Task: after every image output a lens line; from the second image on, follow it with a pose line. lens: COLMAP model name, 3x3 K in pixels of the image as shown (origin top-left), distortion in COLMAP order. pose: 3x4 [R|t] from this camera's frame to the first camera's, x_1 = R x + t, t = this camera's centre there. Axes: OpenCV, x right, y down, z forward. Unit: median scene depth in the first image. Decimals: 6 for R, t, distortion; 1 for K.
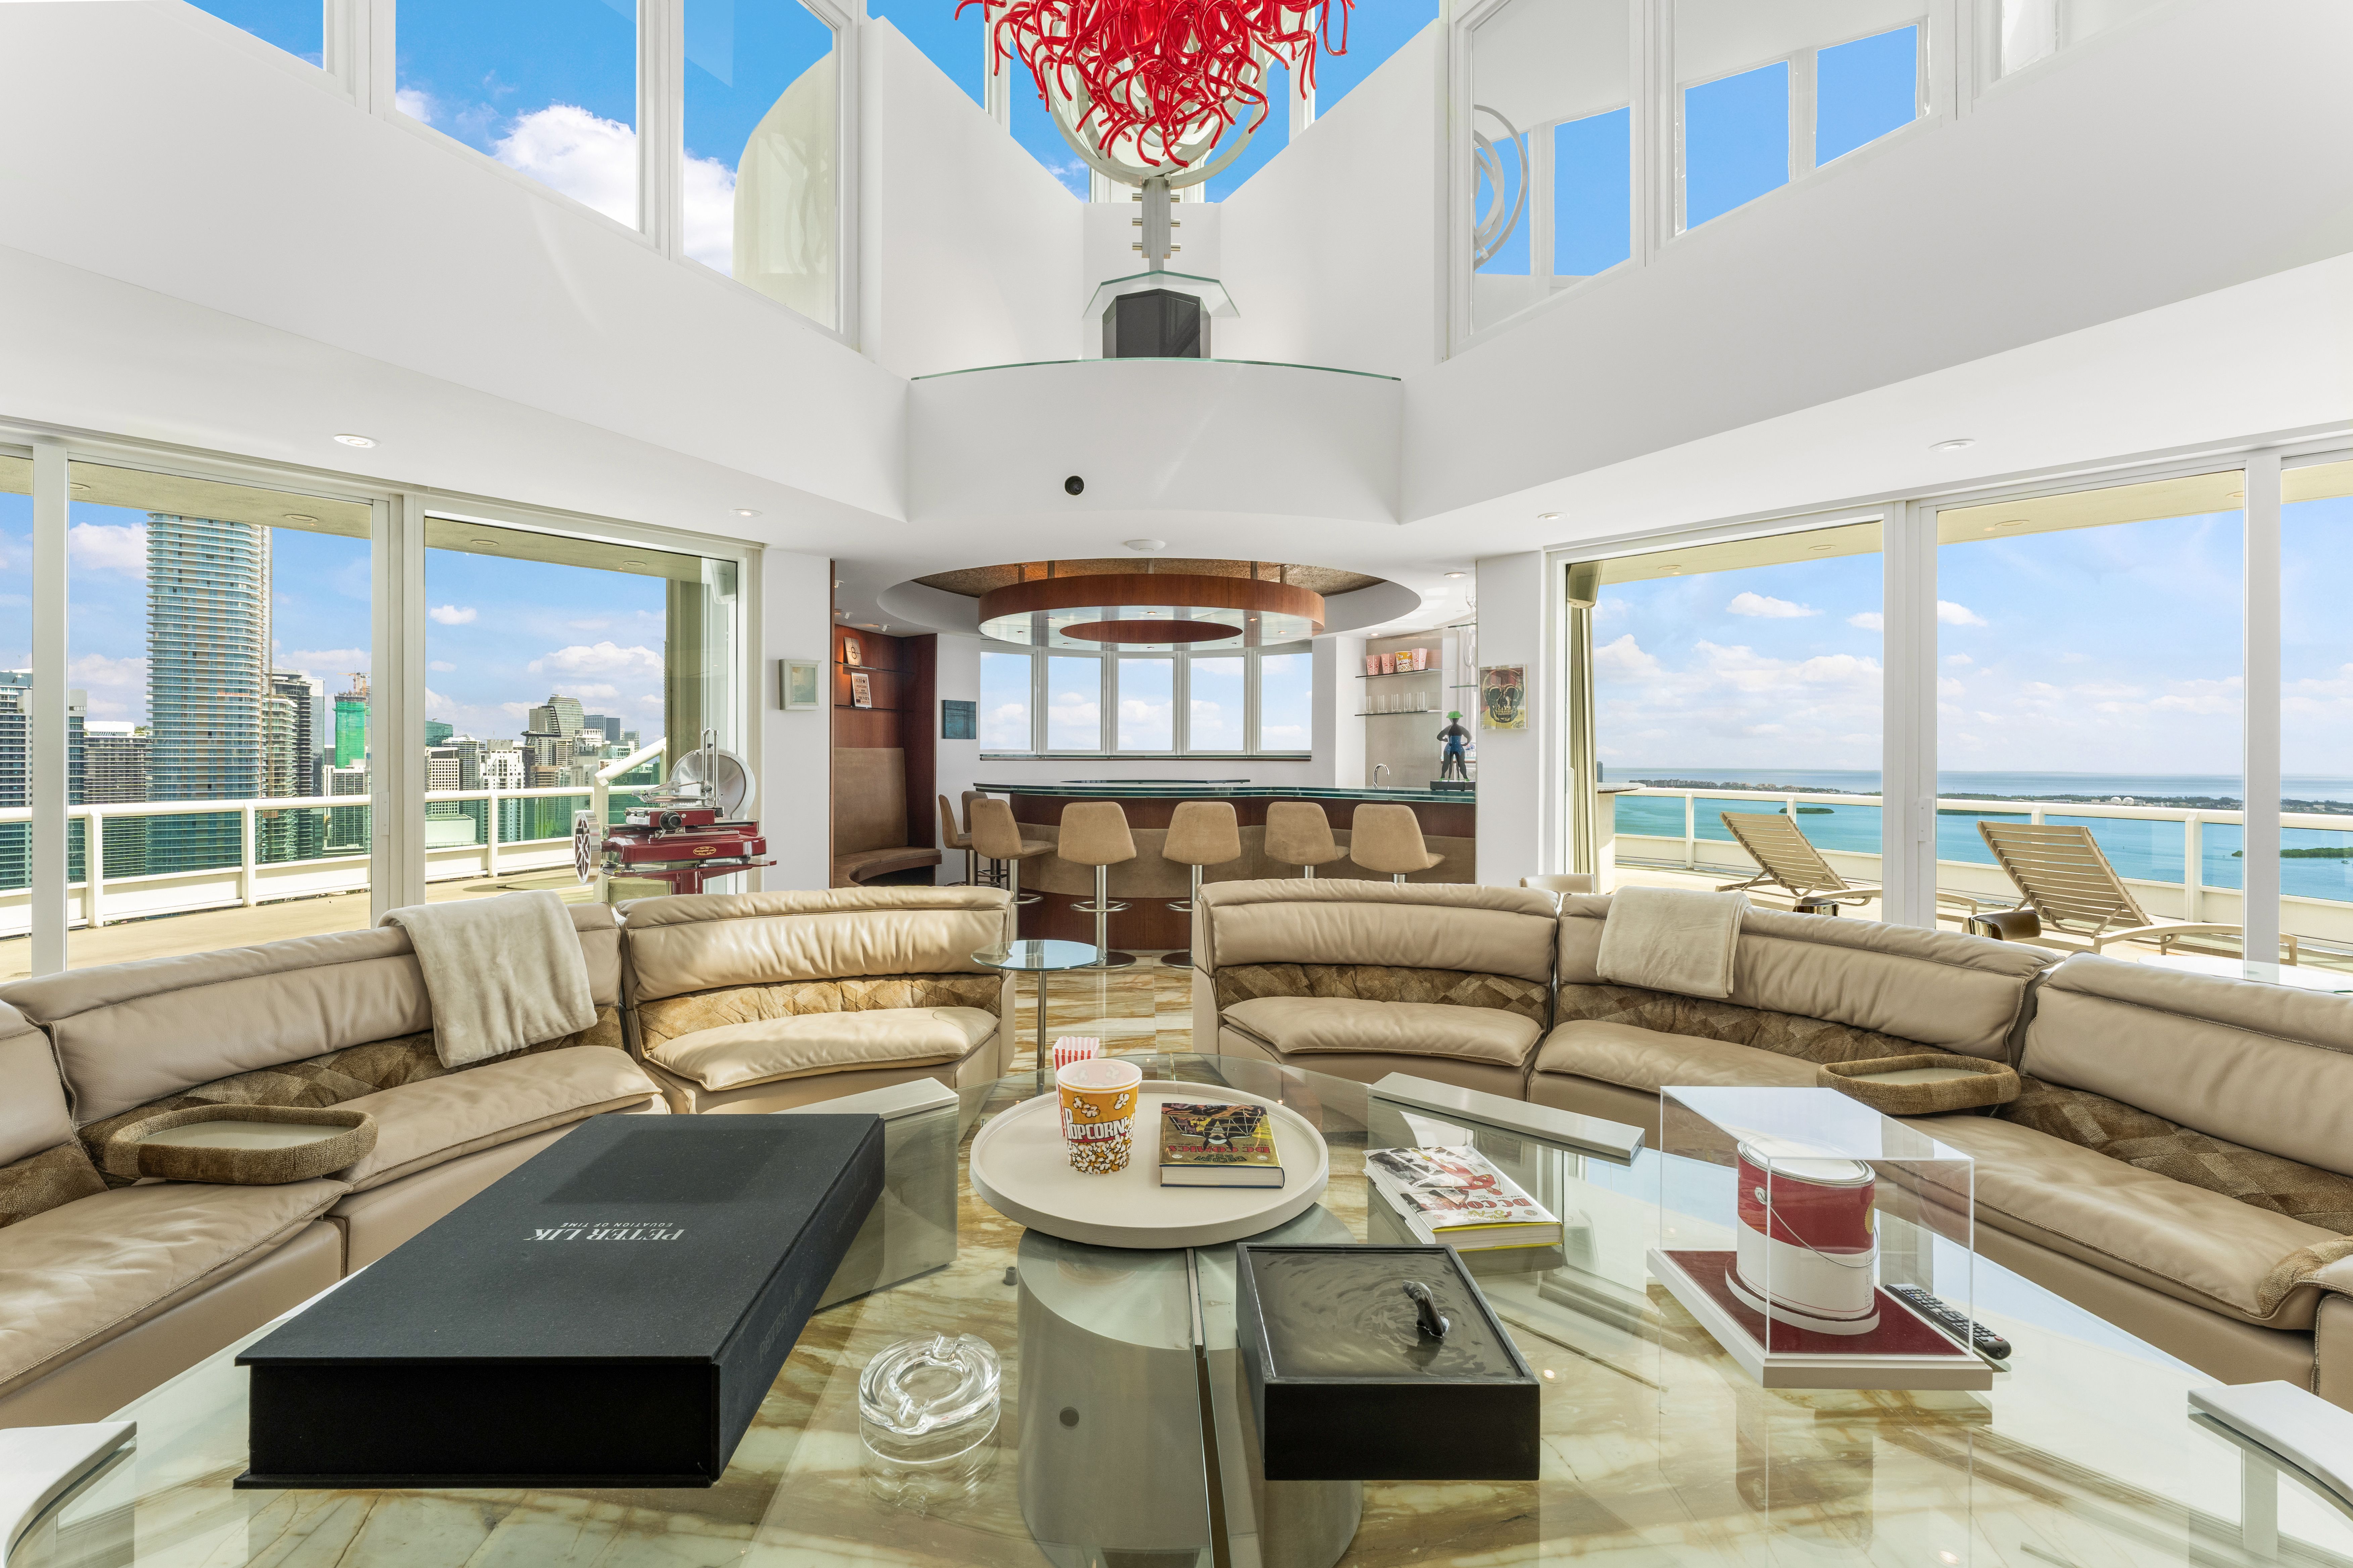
lens RADIAL K [[948.7, 0, 1169.9], [0, 948.7, 754.0], [0, 0, 1]] dist [-0.001224, -0.000214]
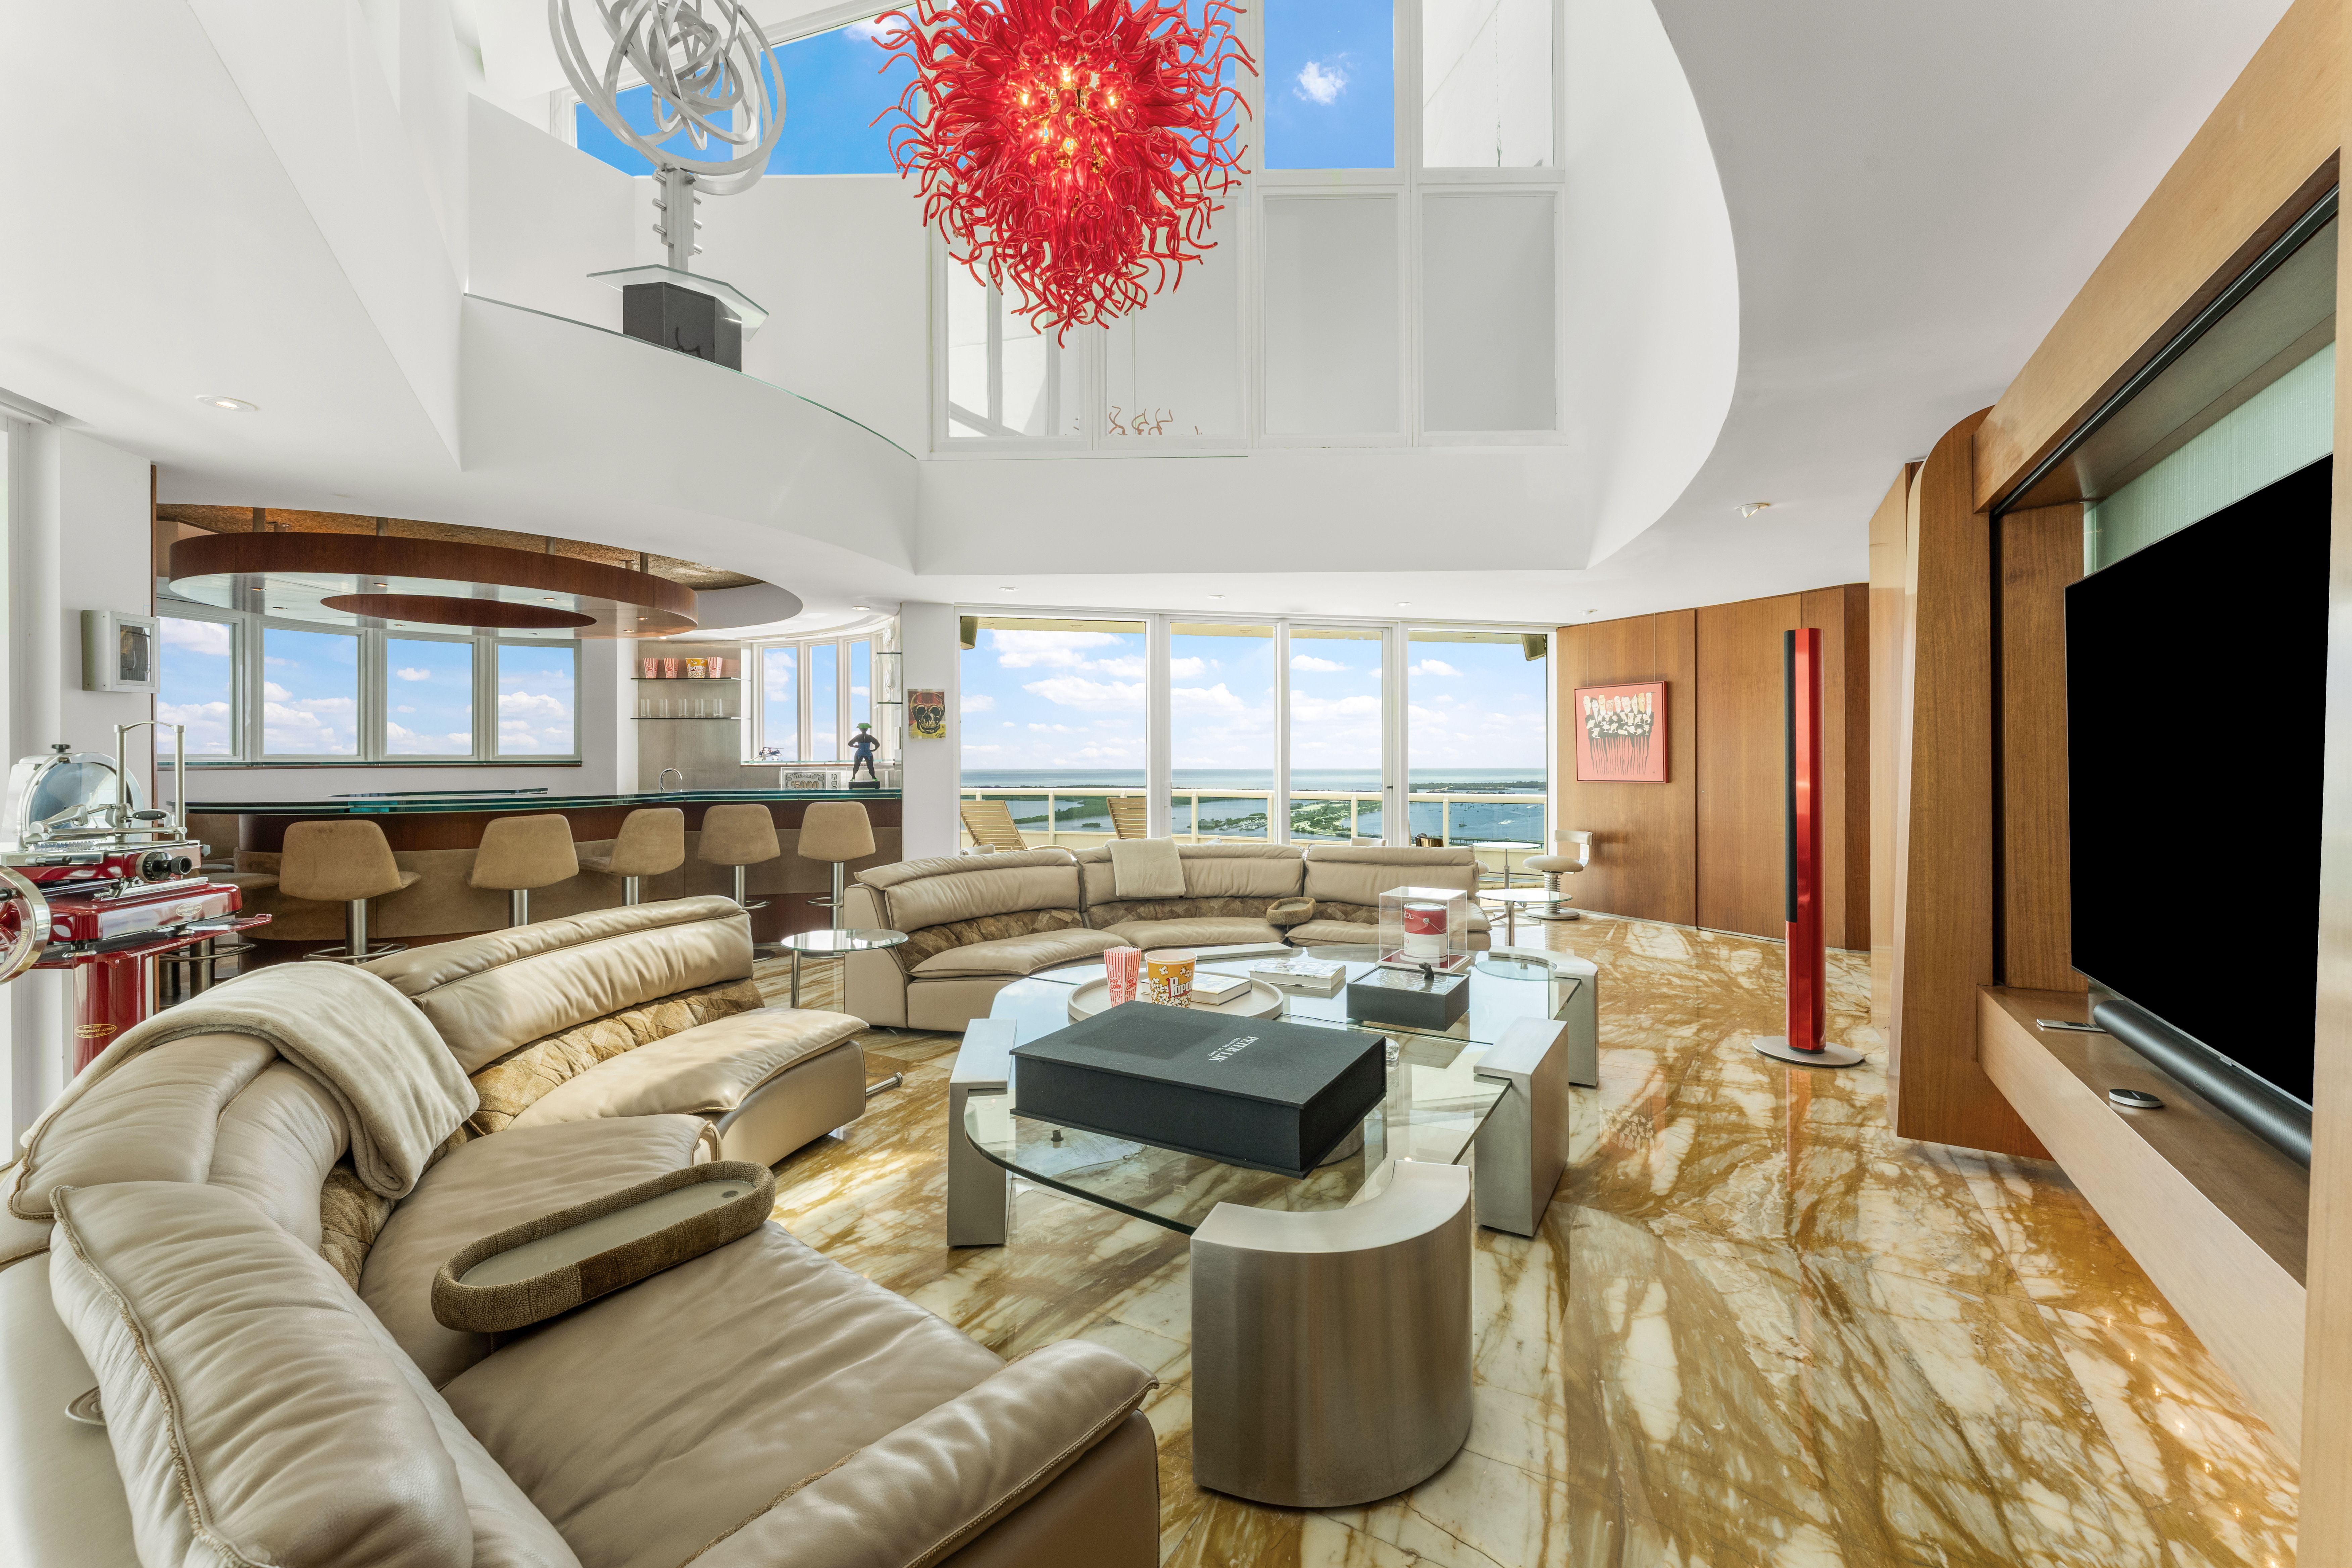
lens RADIAL K [[948.3, 0, 1169.4], [0, 948.3, 754.1], [0, 0, 1]] dist [-0.001224, -0.000214]
pose [[0.508226, 0.001028, 0.861223, -0.592020], [0.001740, 0.999996, -0.002220, -0.002478], [-0.861222, 0.002627, 0.508222, 0.069768]]
